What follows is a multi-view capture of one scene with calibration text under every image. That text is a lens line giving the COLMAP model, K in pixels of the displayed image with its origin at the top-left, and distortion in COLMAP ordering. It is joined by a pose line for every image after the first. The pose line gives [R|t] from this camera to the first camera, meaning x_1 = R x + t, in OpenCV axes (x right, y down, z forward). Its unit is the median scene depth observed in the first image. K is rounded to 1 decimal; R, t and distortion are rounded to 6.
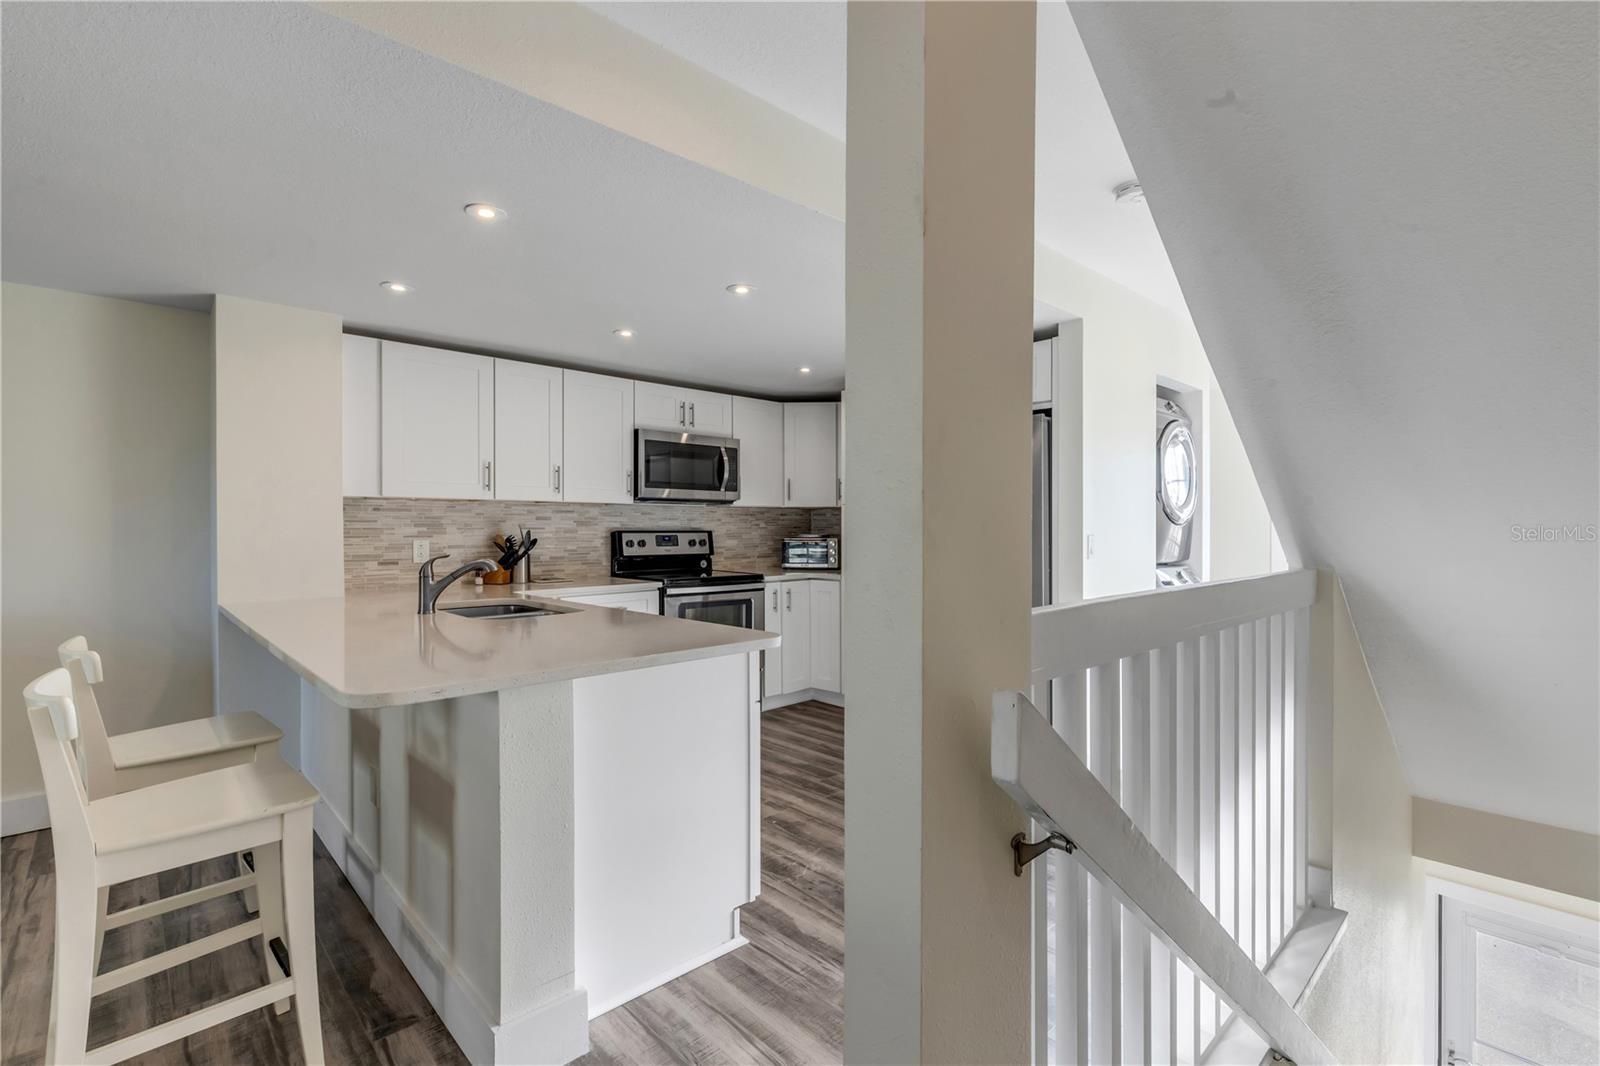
lens RADIAL K [[724.5, 0, 813.0], [0, 724.5, 537.5], [0, 0, 1]] dist [-0.000301, 0.001524]
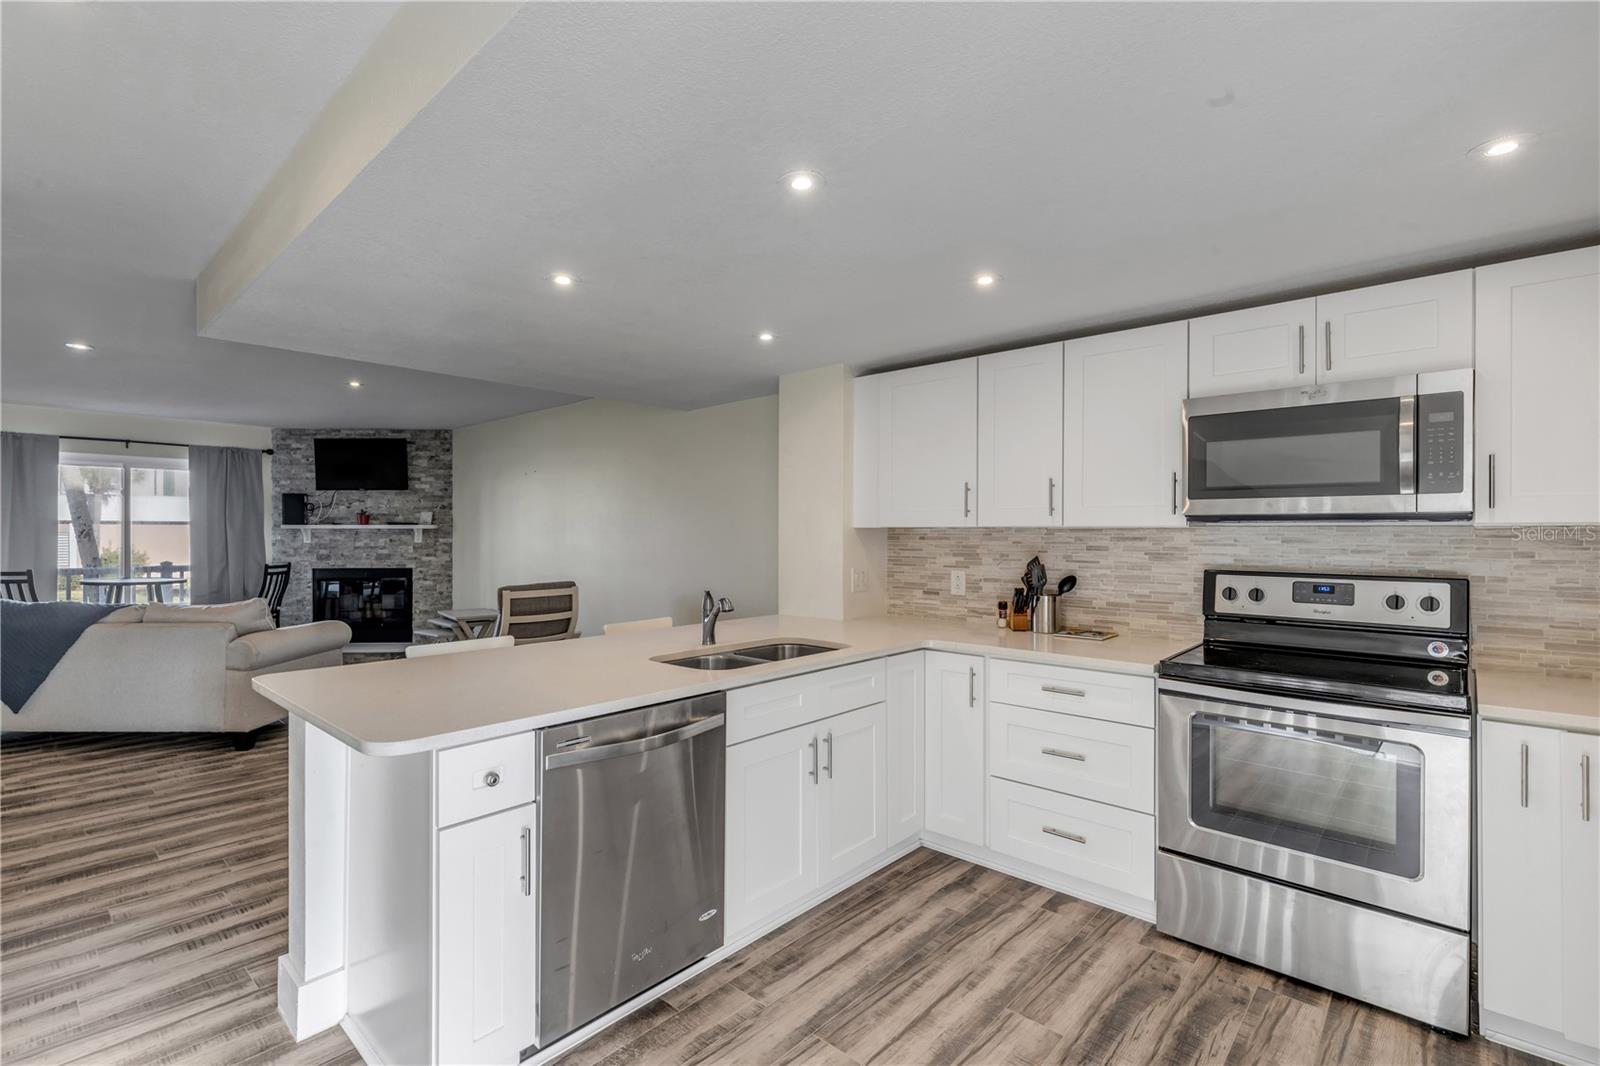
lens RADIAL K [[740.0, 0, 803.8], [0, 740.0, 532.5], [0, 0, 1]] dist [0.009809, -0.003226]
pose [[0.076905, 0.001188, -0.997038, 0.320669], [-0.016574, 0.999863, -0.000087, -0.034910], [0.996901, 0.016531, 0.076914, 0.611119]]
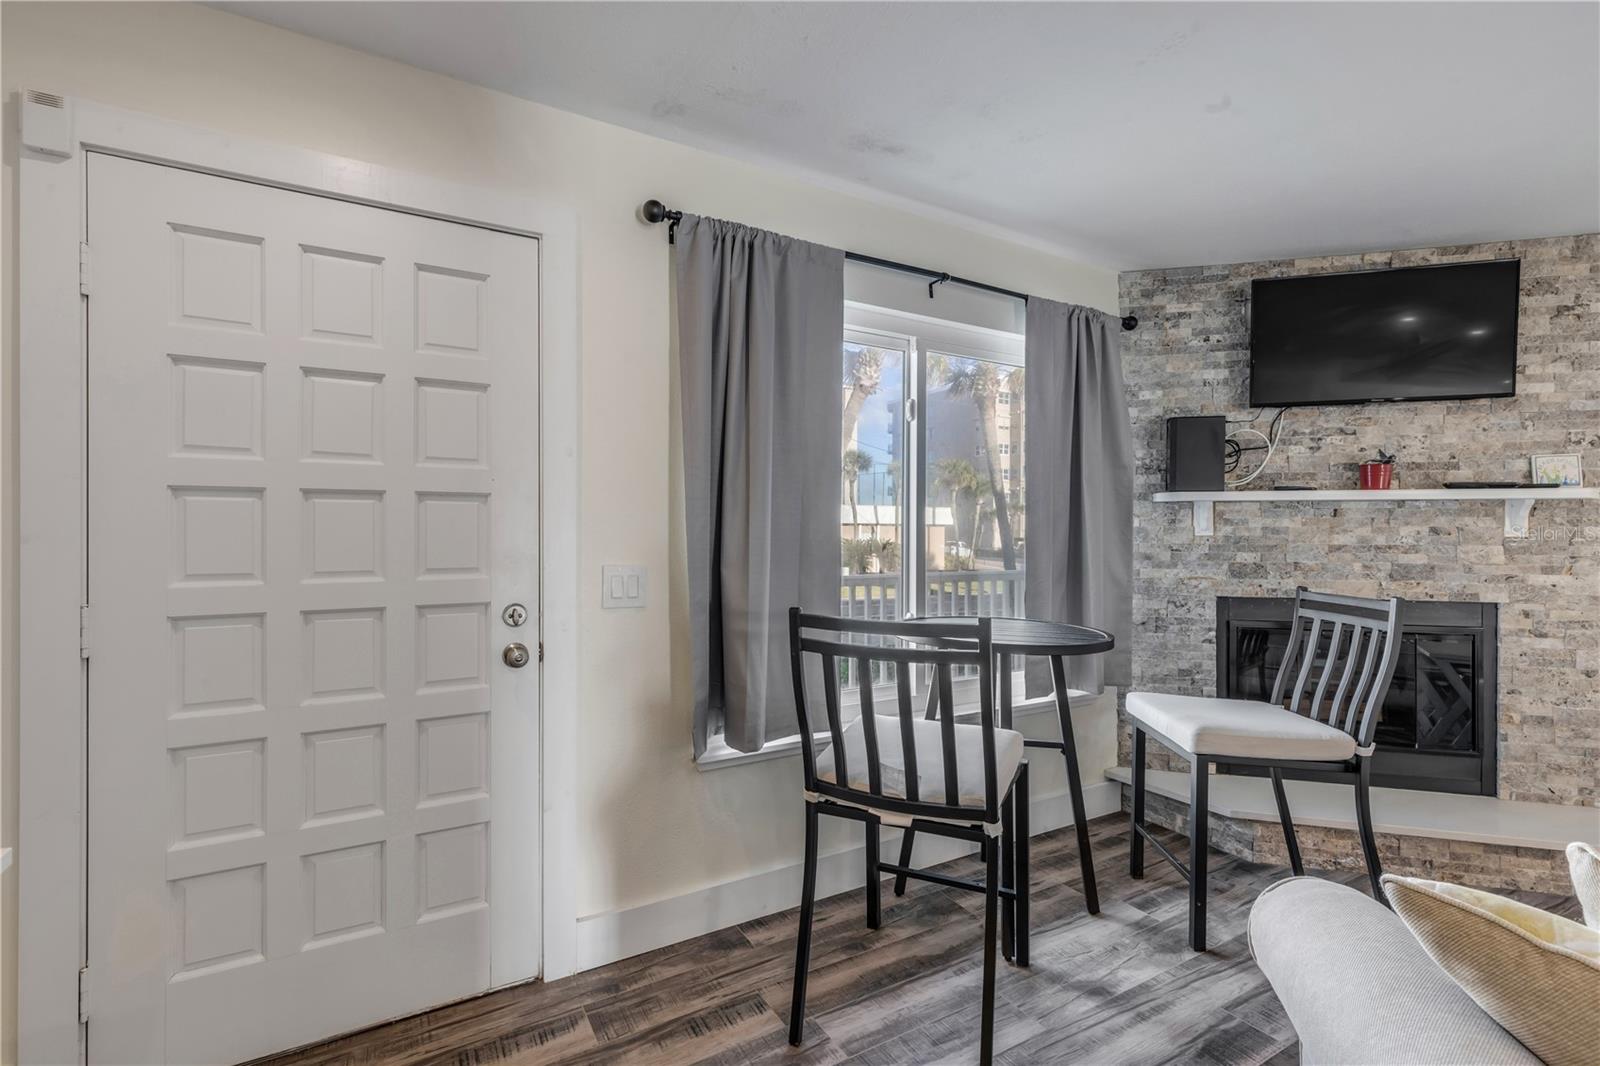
lens RADIAL K [[724.5, 0, 811.3], [0, 724.5, 533.6], [0, 0, 1]] dist [-0.000301, 0.001524]
pose [[-0.236601, 0.002180, -0.971604, -0.641505], [-0.020048, 0.999774, 0.007126, 0.006191], [0.971400, 0.021165, -0.236504, -0.539087]]
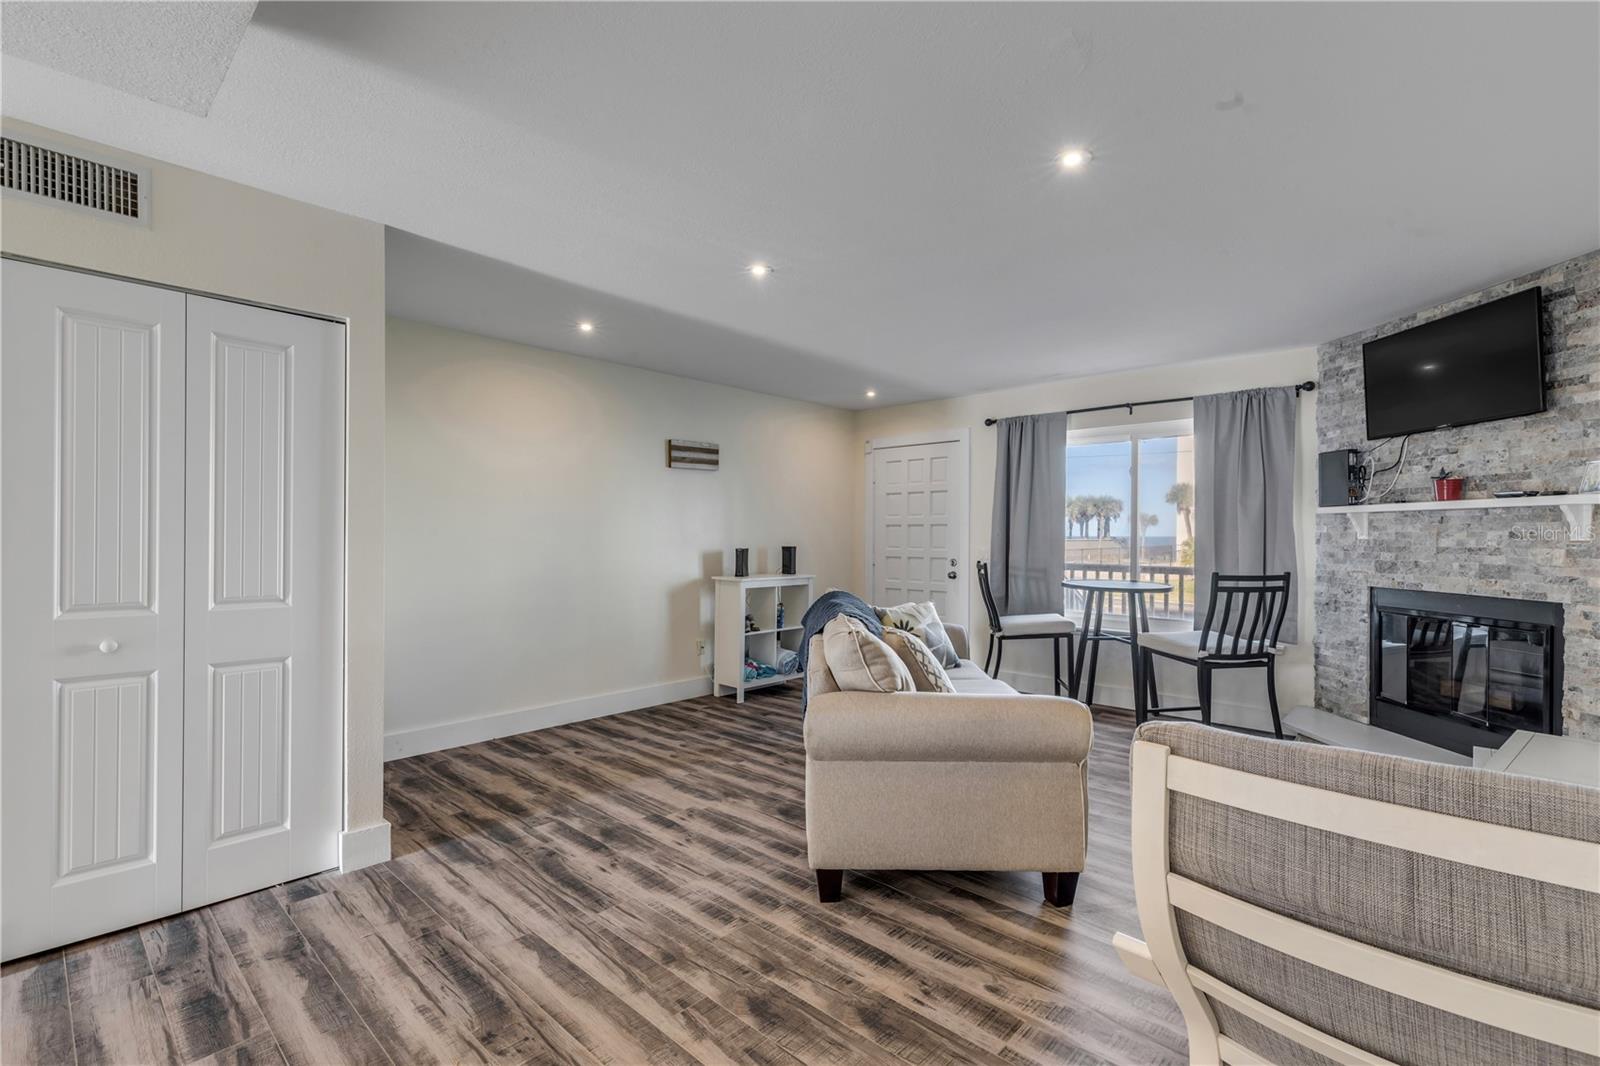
lens RADIAL K [[724.5, 0, 804.5], [0, 724.5, 538.2], [0, 0, 1]] dist [-0.000301, 0.001524]
pose [[-0.998029, -0.002519, -0.062704, -0.657292], [-0.003943, 0.999737, 0.022594, -0.012504], [0.062631, 0.022797, -0.997776, 0.480026]]
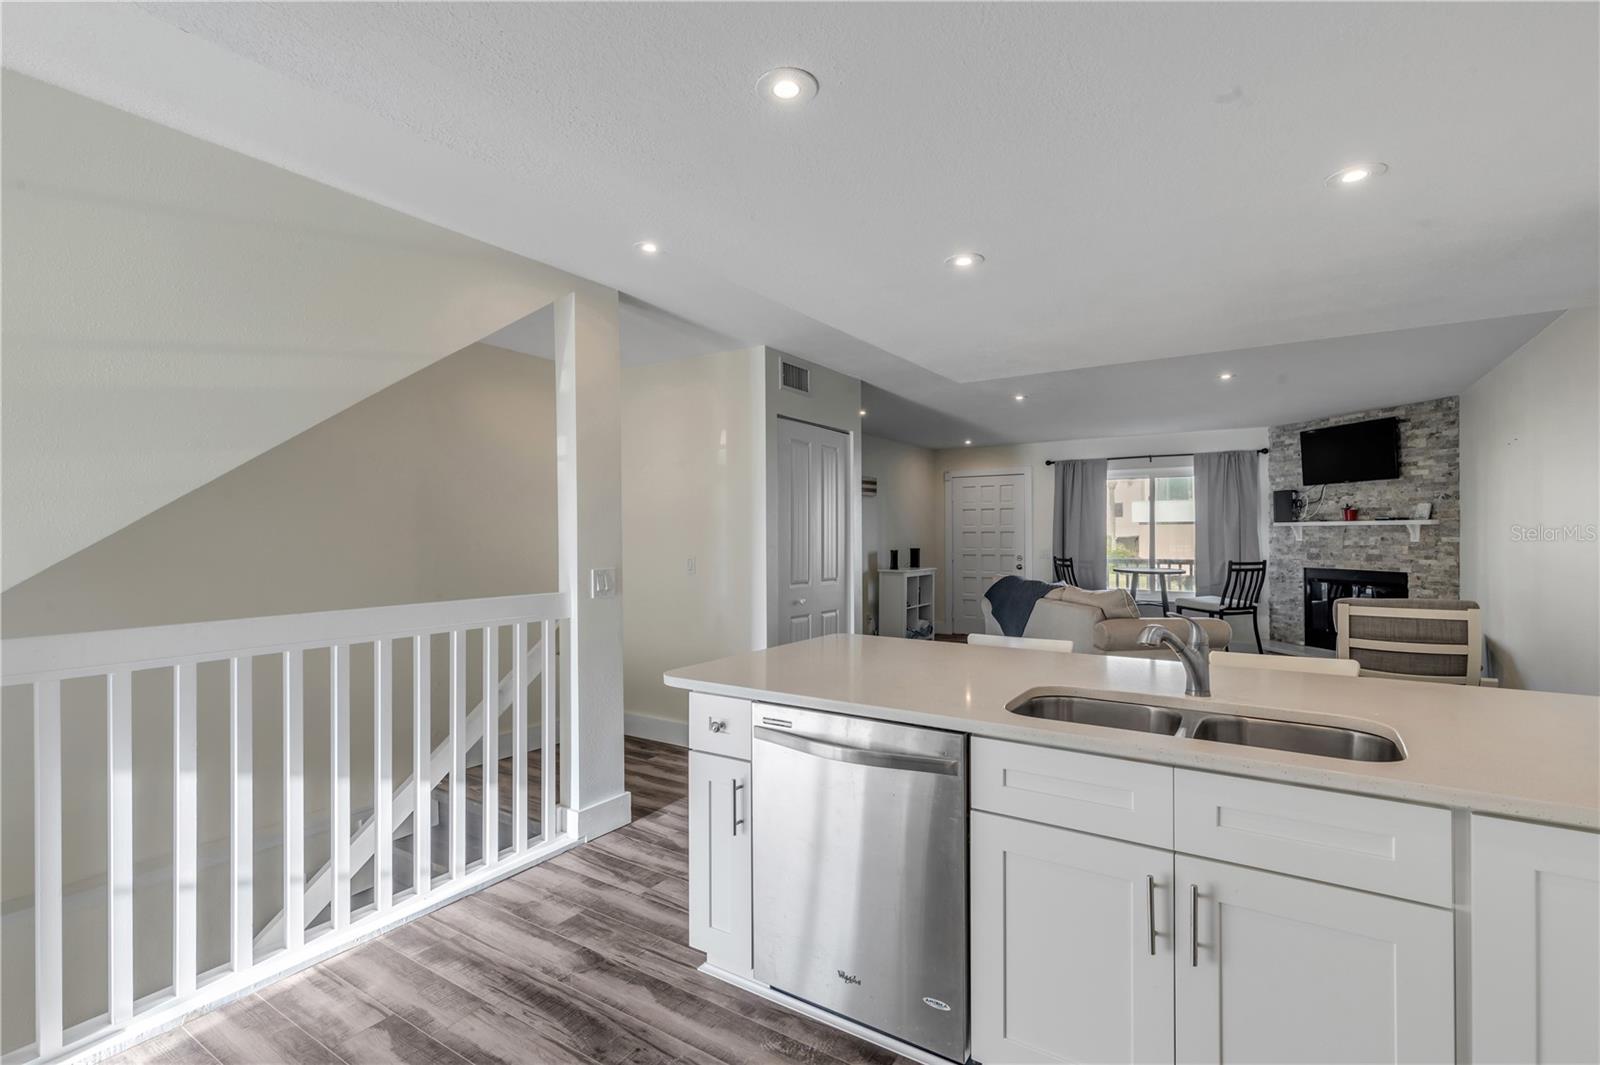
lens RADIAL K [[724.5, 0, 779.3], [0, 724.5, 530.9], [0, 0, 1]] dist [-0.000301, 0.001524]
pose [[-0.979507, 0.004183, -0.201367, 0.000953], [0.001607, 0.999915, 0.012953, -0.036928], [0.201404, 0.012364, -0.979430, 0.930631]]
